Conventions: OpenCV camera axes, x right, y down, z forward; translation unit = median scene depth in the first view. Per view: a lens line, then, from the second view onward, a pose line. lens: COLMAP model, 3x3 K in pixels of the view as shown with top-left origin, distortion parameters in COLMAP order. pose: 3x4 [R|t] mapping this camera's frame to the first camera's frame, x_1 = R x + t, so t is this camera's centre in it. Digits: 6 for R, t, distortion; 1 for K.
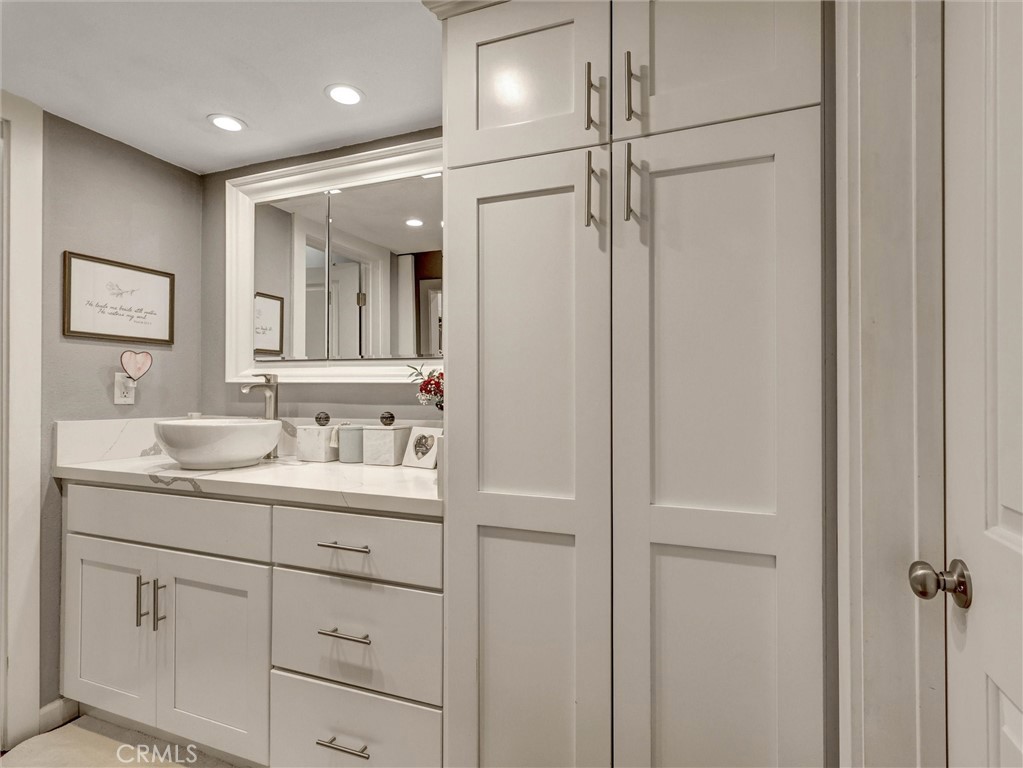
lens RADIAL K [[535.0, 0, 494.4], [0, 535.0, 387.9], [0, 0, 1]] dist [0.002897, 0.000431]
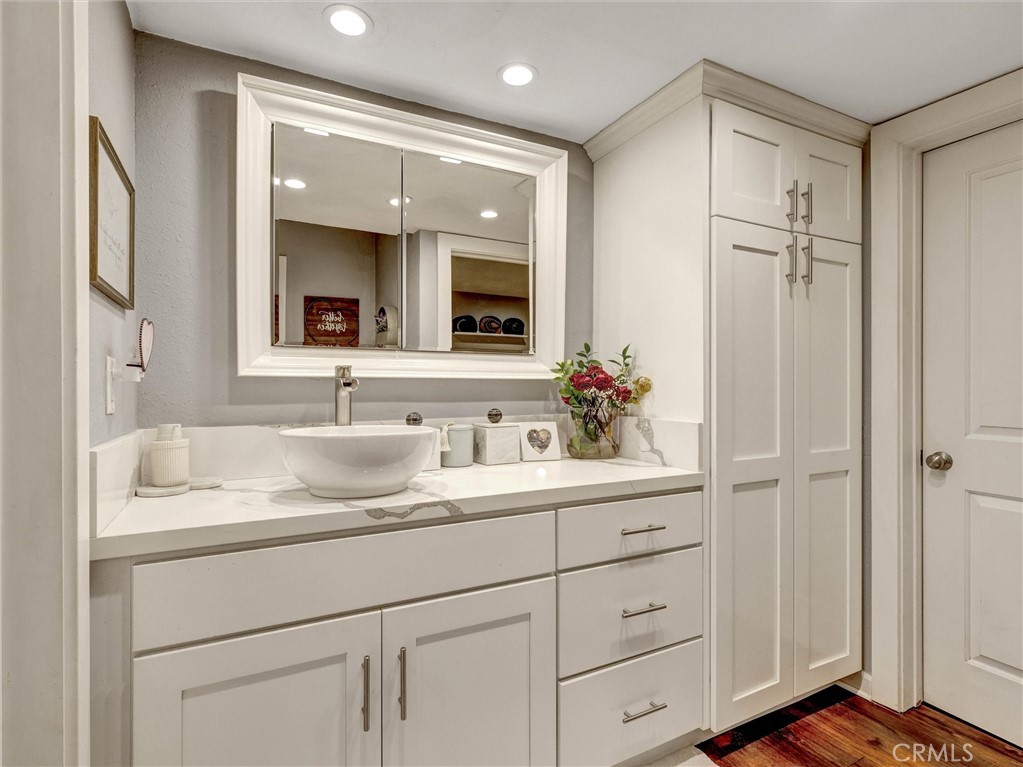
lens RADIAL K [[535.0, 0, 513.0], [0, 535.0, 385.7], [0, 0, 1]] dist [0.002897, 0.000431]
pose [[0.644228, -0.004256, 0.764822, -1.181888], [-0.000759, 0.999980, 0.006203, -0.003161], [-0.764833, -0.004577, 0.644212, 0.458511]]
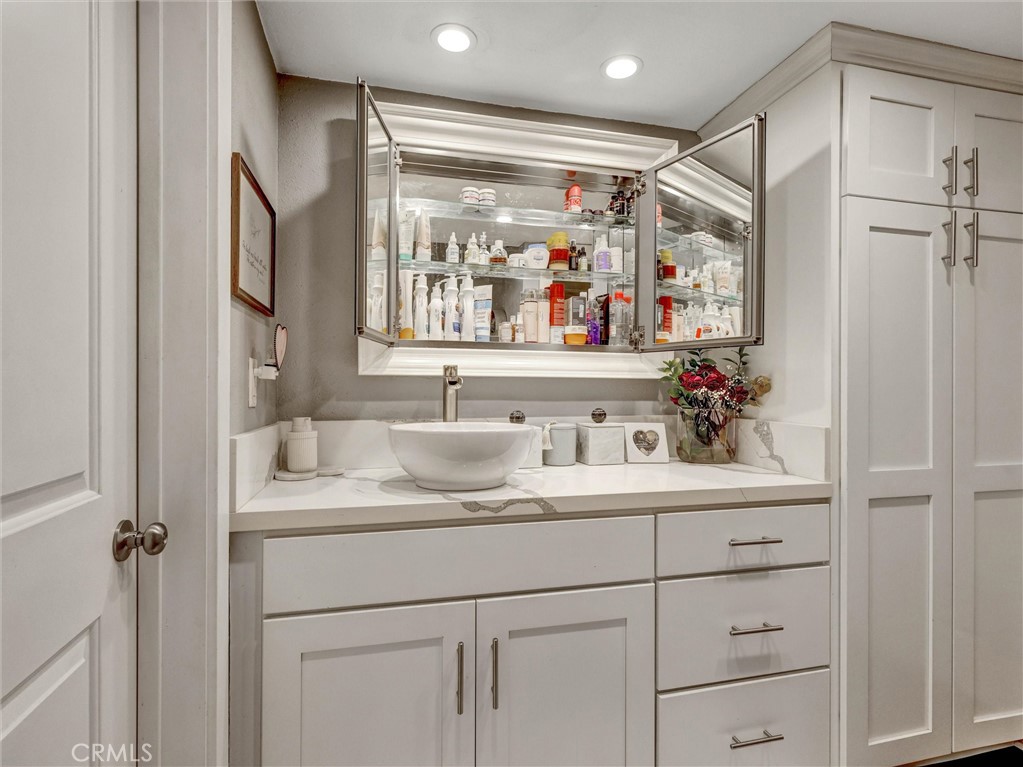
lens RADIAL K [[535.0, 0, 510.9], [0, 535.0, 383.9], [0, 0, 1]] dist [0.002897, 0.000431]
pose [[0.805869, 0.002096, 0.592090, -1.146934], [-0.004727, 0.999985, 0.002895, -0.000810], [-0.592075, -0.005132, 0.805867, 0.422918]]
